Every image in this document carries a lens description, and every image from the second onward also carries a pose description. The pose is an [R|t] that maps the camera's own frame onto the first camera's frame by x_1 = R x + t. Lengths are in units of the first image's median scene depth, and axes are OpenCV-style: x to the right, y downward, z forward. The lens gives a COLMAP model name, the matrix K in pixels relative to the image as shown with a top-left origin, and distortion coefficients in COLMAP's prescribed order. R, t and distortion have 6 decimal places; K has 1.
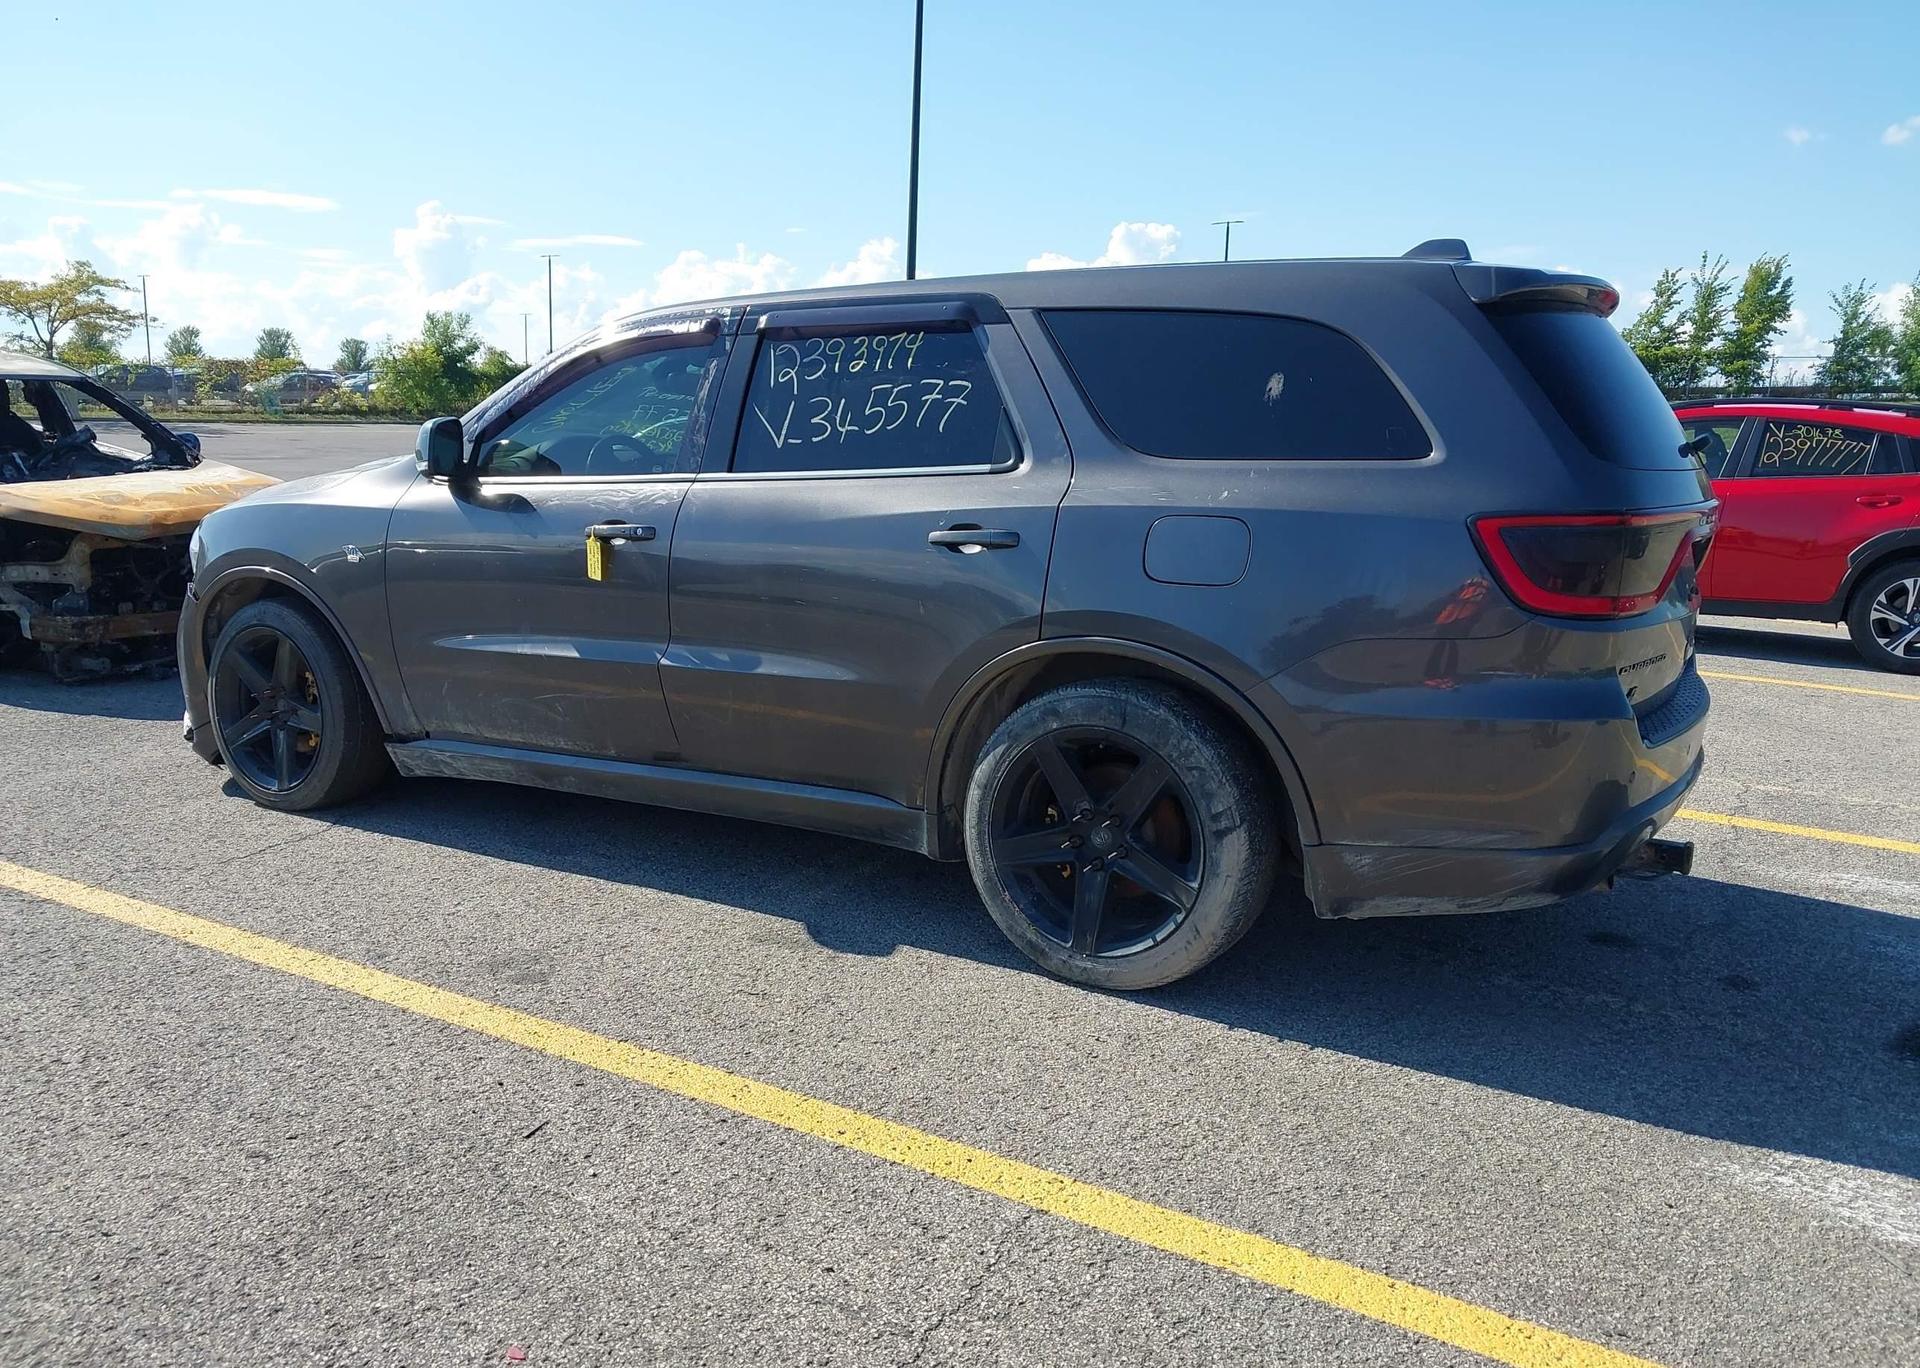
lens RADIAL K [[1615.1, 0, 916.8], [0, 1615.1, 689.3], [0, 0, 1]] dist [0.020664, 0.006553]
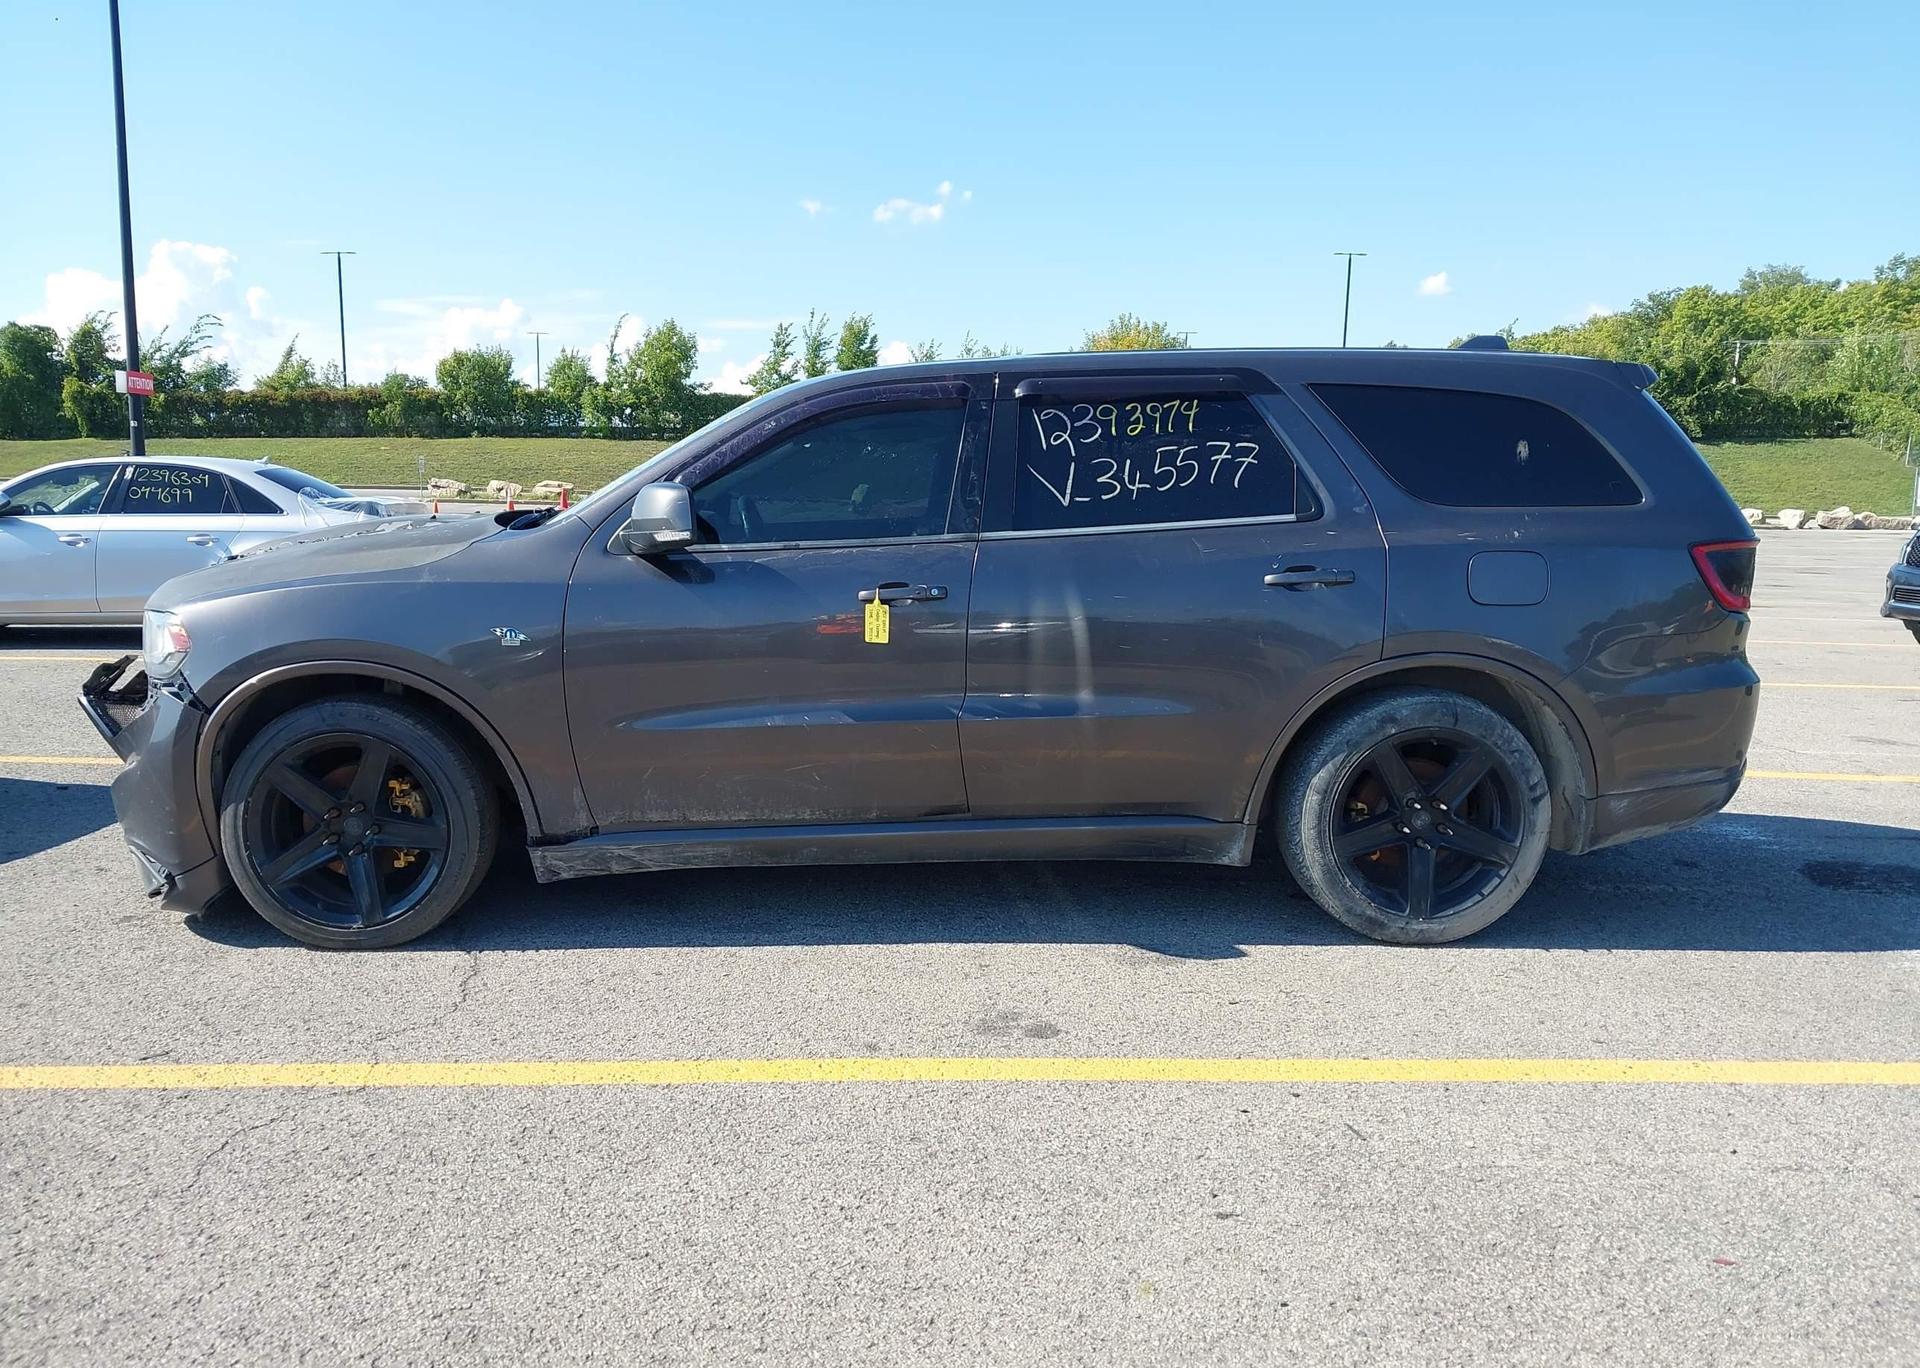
lens RADIAL K [[1644.4, 0, 917.5], [0, 1644.4, 681.0], [0, 0, 1]] dist [0.082511, -0.140779]
pose [[0.834241, -0.084448, 0.544894, -0.776248], [0.101028, 0.994883, -0.000487, -0.043633], [-0.542065, 0.055456, 0.838505, 0.146274]]
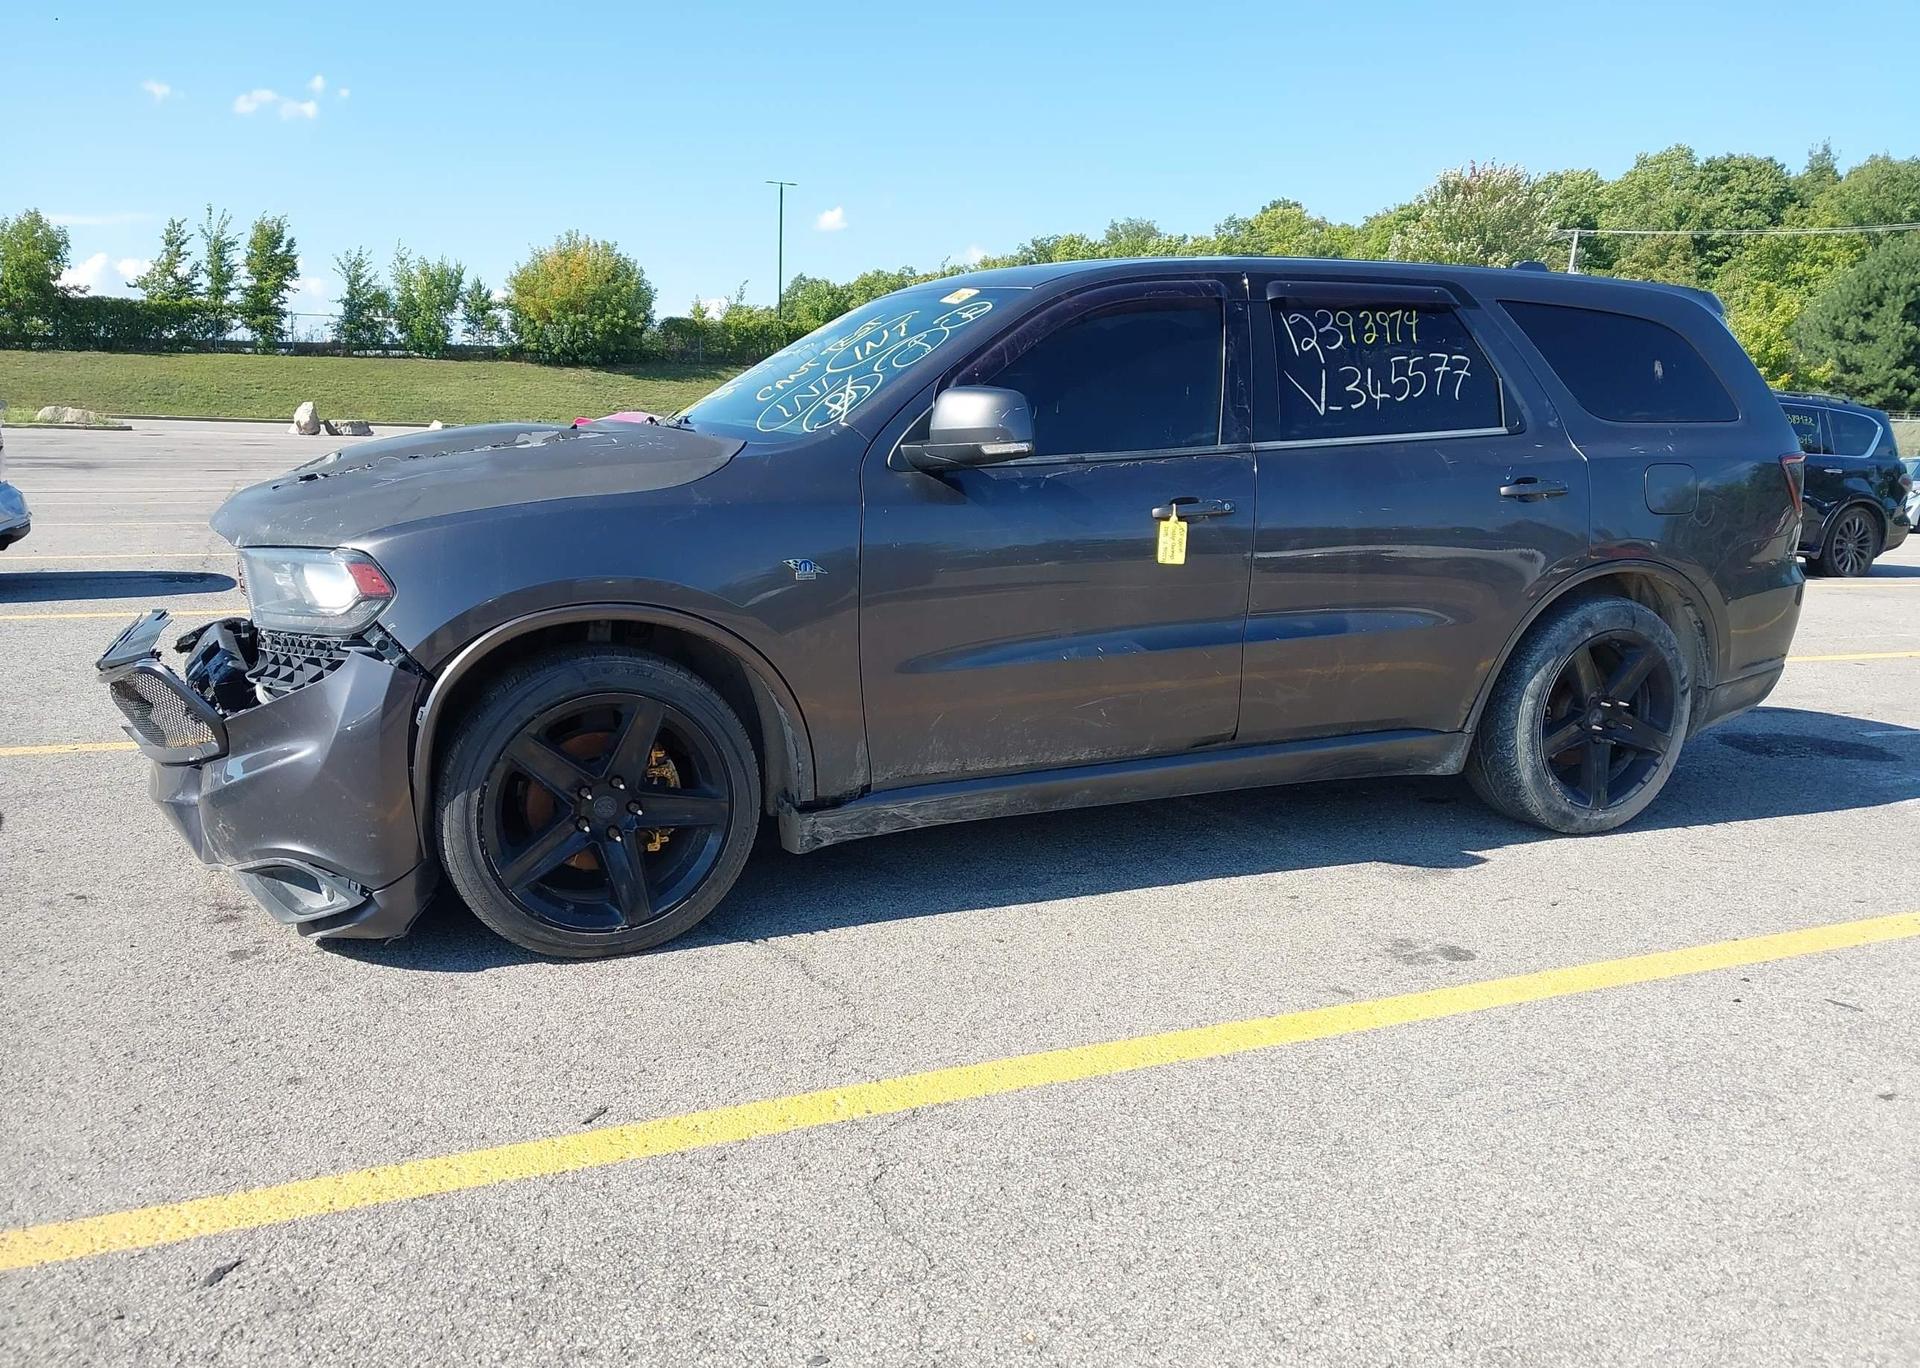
lens RADIAL K [[1615.1, 0, 916.8], [0, 1615.1, 689.3], [0, 0, 1]] dist [0.020664, 0.006553]
pose [[0.560070, -0.153323, 0.814134, -1.103414], [0.128783, 0.986891, 0.097263, -0.111608], [-0.818375, 0.050373, 0.572473, 0.633507]]
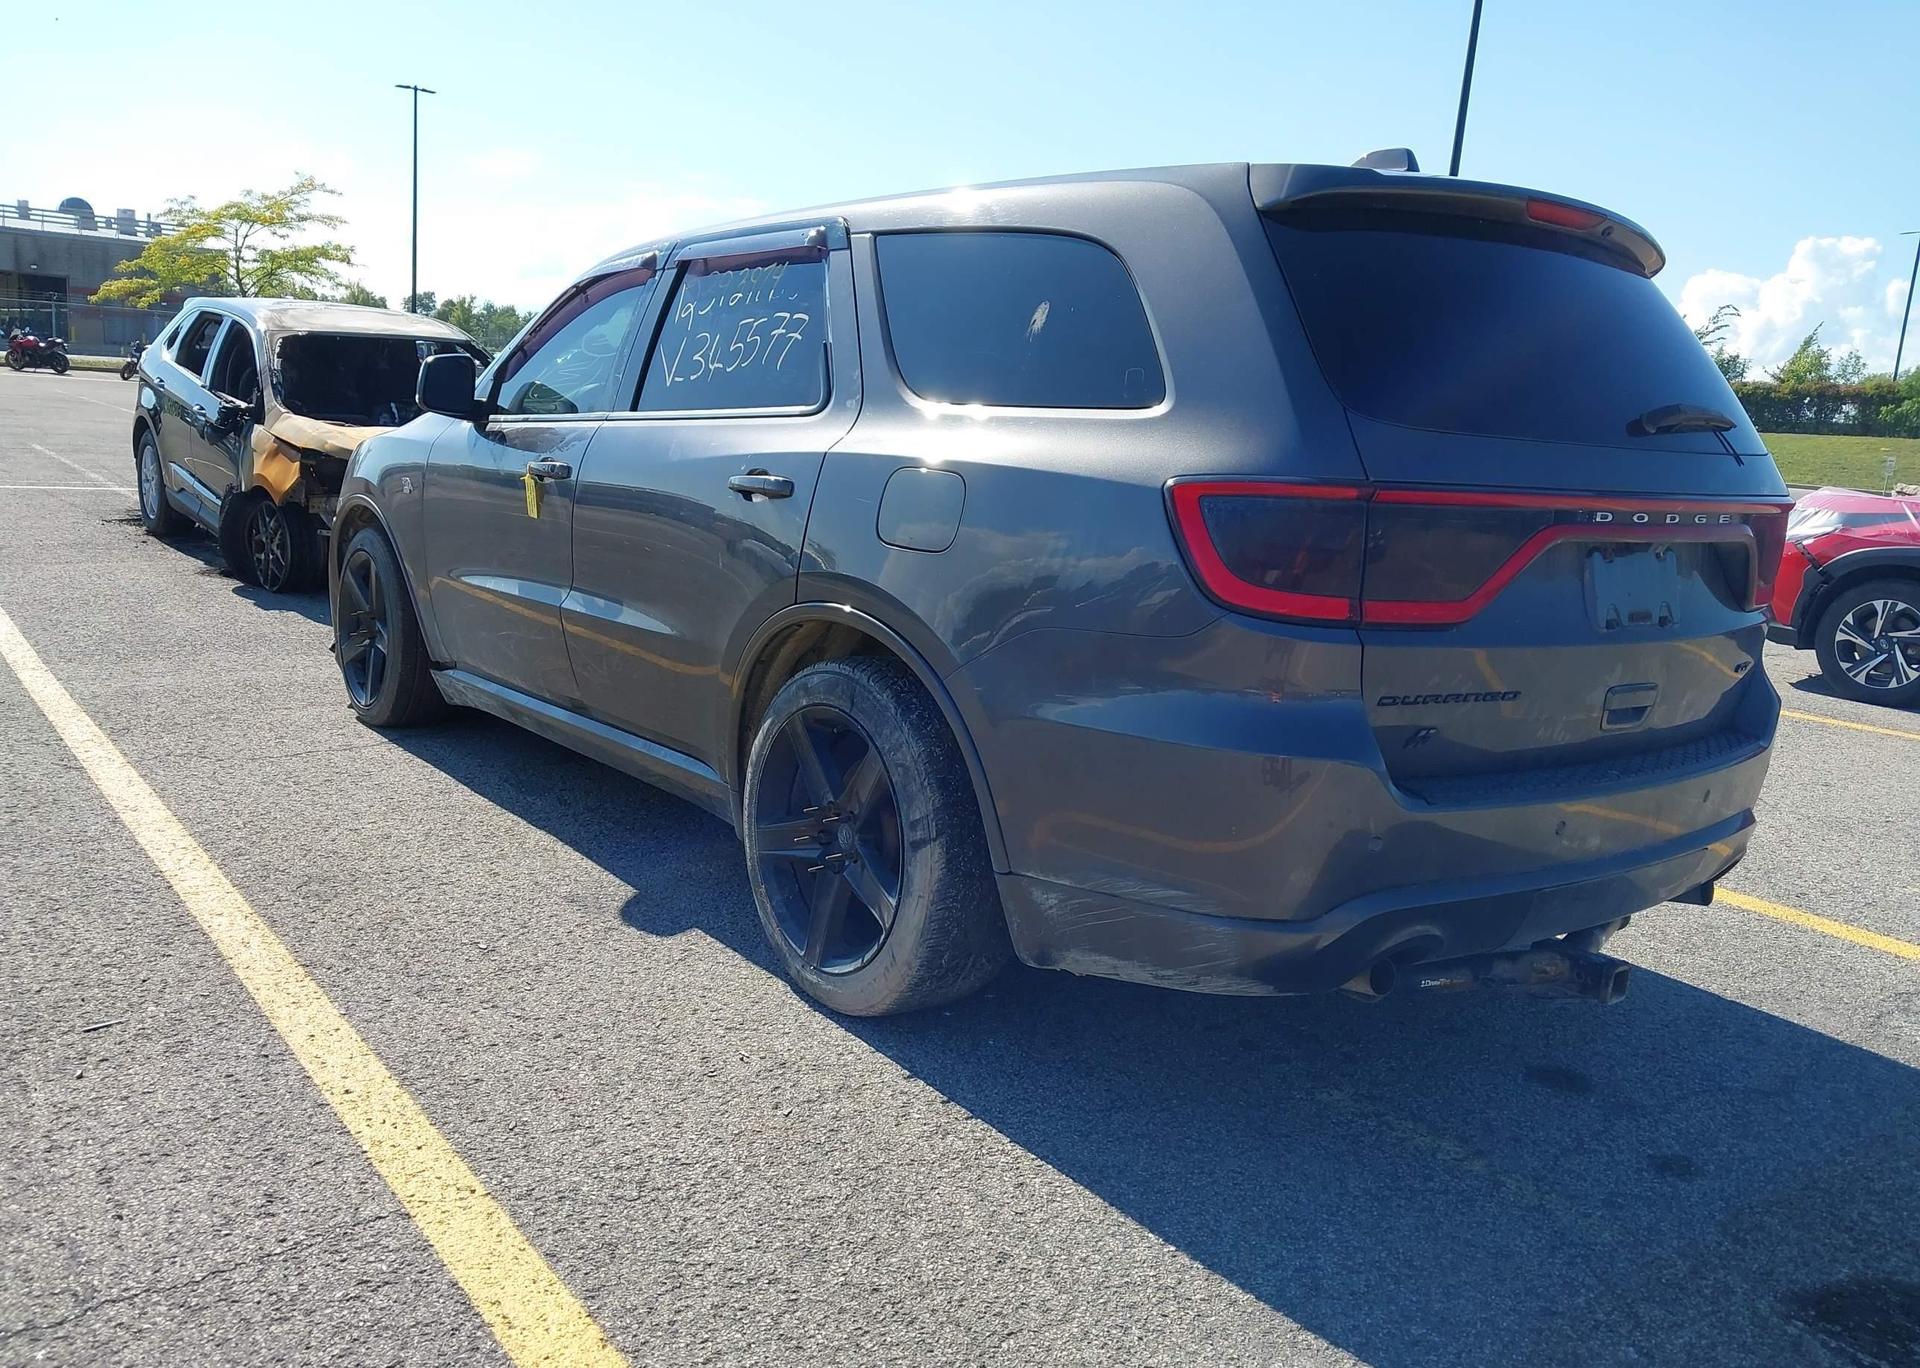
lens RADIAL K [[1615.1, 0, 916.8], [0, 1615.1, 689.3], [0, 0, 1]] dist [0.020664, 0.006553]
pose [[0.924539, 0.109084, -0.365142, 0.414218], [-0.112957, 0.993541, 0.010809, -0.000406], [0.363963, 0.031252, 0.930889, 0.182704]]
